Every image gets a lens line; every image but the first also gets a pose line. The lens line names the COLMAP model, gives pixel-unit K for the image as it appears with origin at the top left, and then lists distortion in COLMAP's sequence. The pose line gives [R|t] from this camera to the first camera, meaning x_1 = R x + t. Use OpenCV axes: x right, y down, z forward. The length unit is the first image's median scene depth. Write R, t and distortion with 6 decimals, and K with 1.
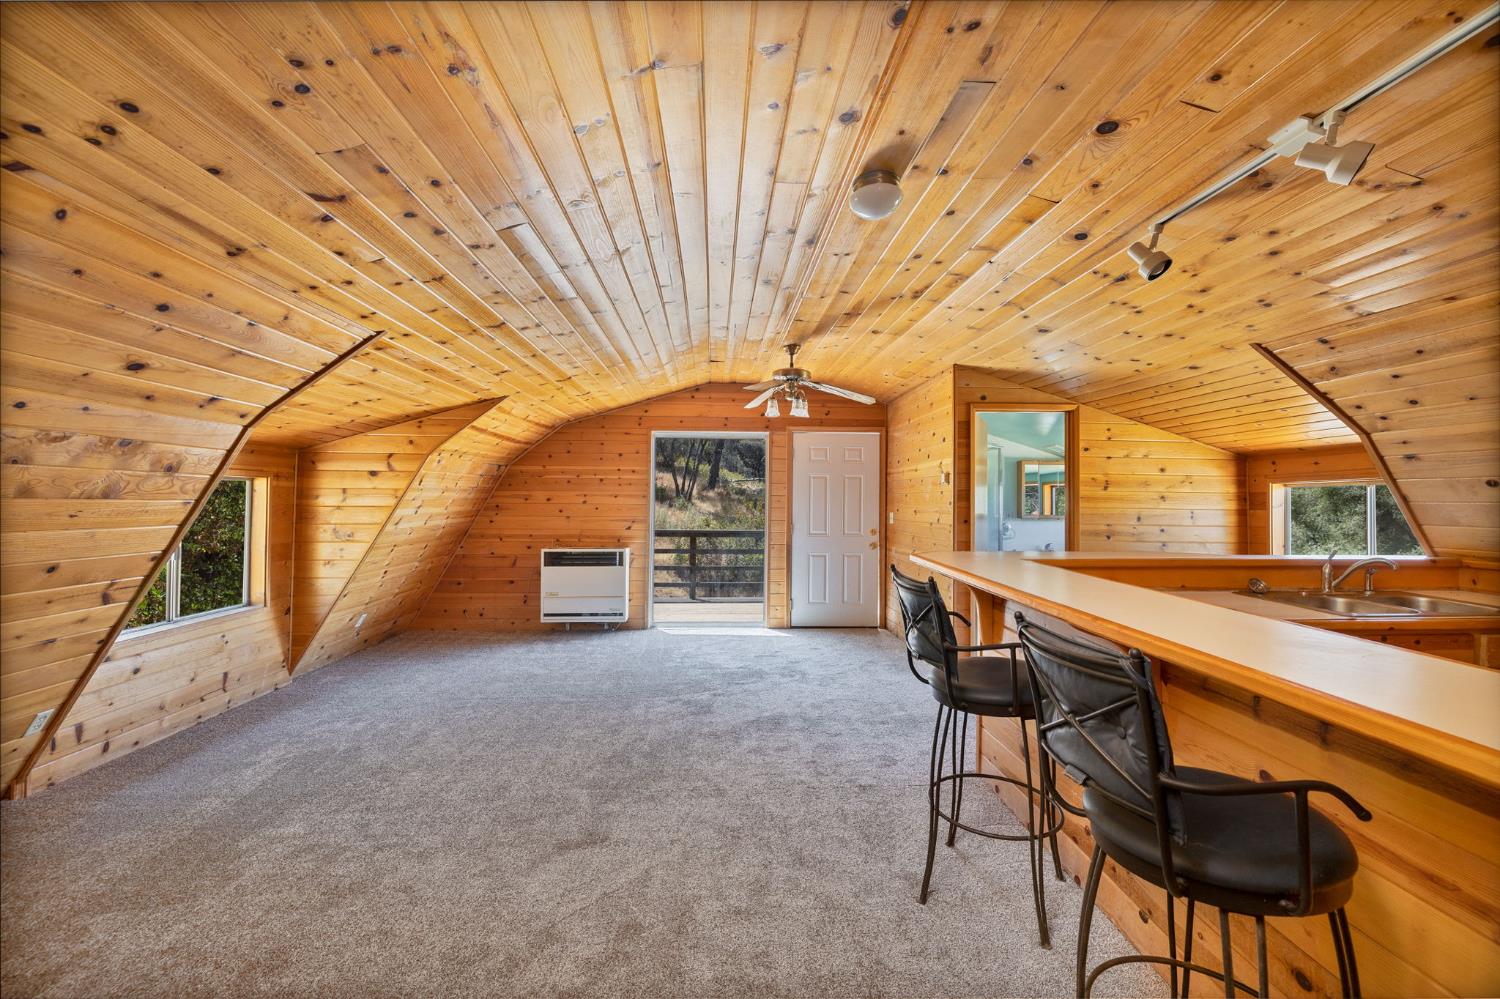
lens RADIAL K [[663.5, 0, 745.7], [0, 663.5, 497.5], [0, 0, 1]] dist [0.000442, 0.000632]
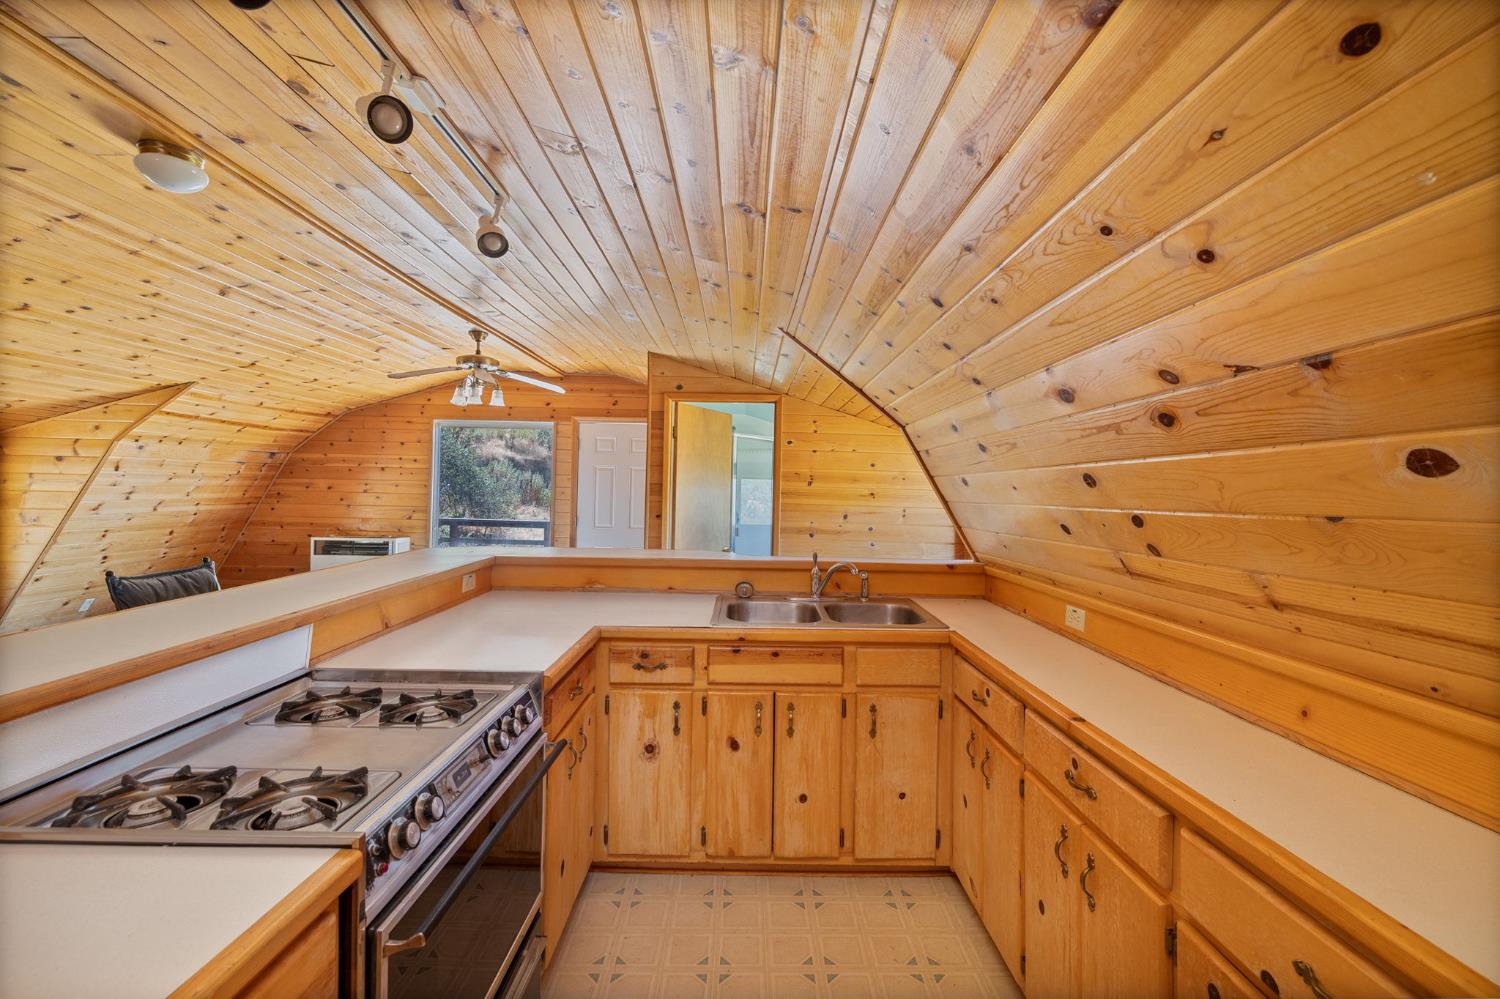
lens RADIAL K [[663.5, 0, 754.8], [0, 663.5, 487.5], [0, 0, 1]] dist [0.000442, 0.000632]
pose [[0.998861, 0.014037, -0.045603, 0.514810], [-0.014209, 0.999893, -0.003465, -0.003631], [0.045549, 0.004109, 0.998954, 0.047871]]
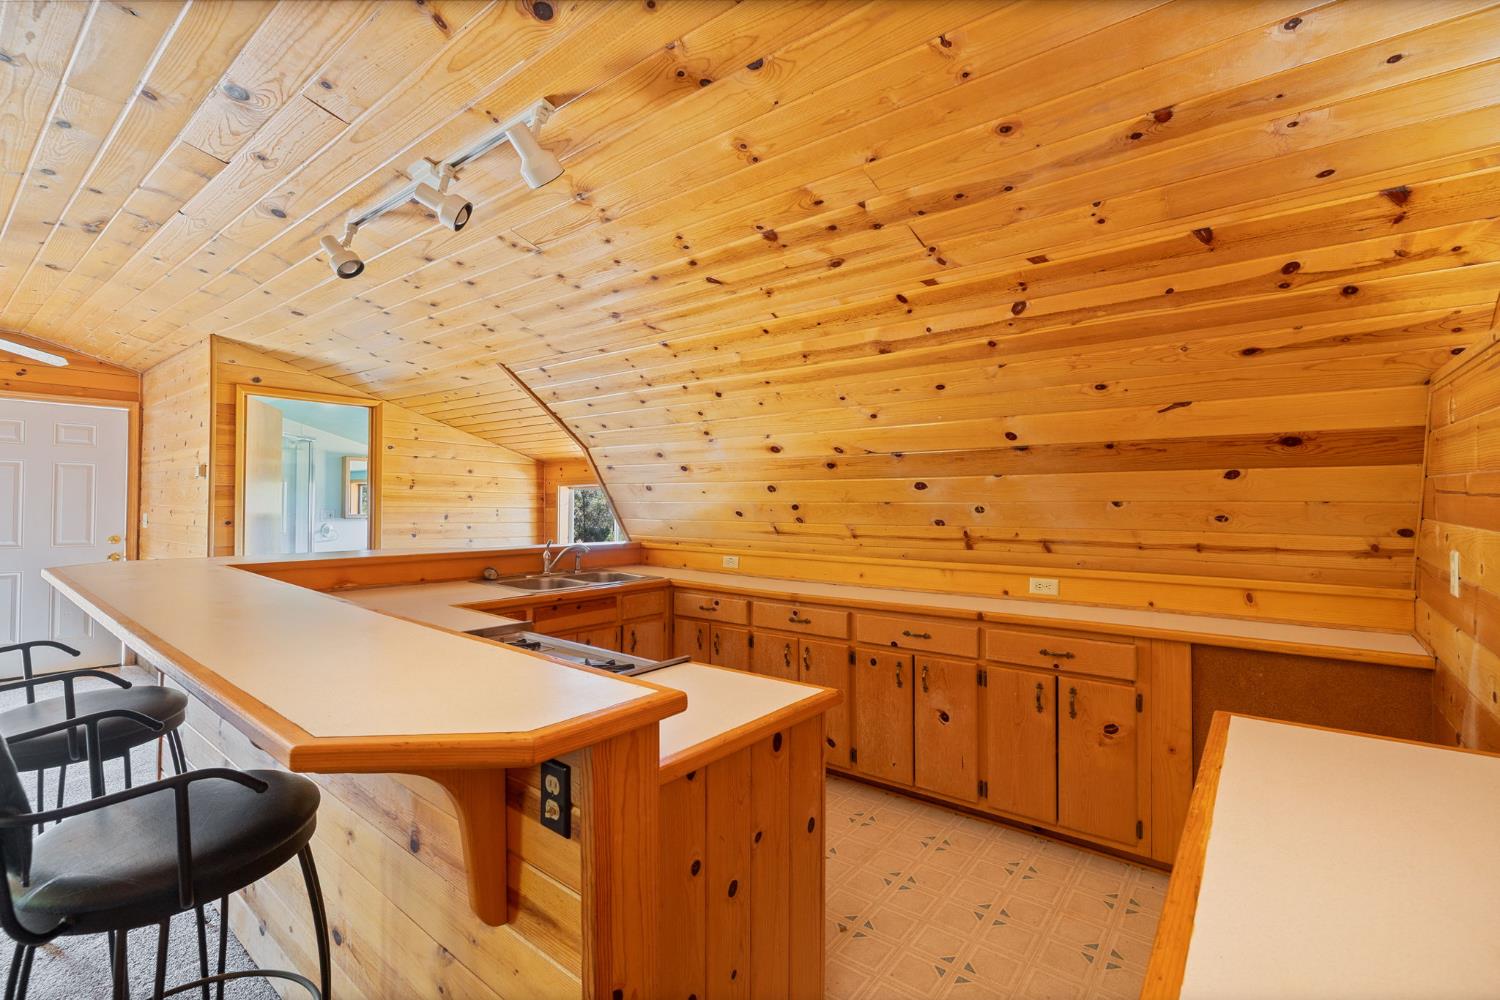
lens RADIAL K [[663.5, 0, 752.3], [0, 663.5, 500.4], [0, 0, 1]] dist [0.000442, 0.000632]
pose [[0.653973, 0.005688, 0.756497, 0.116210], [-0.009199, 0.999958, 0.000433, 0.001268], [-0.756462, -0.007242, 0.653997, -0.055883]]
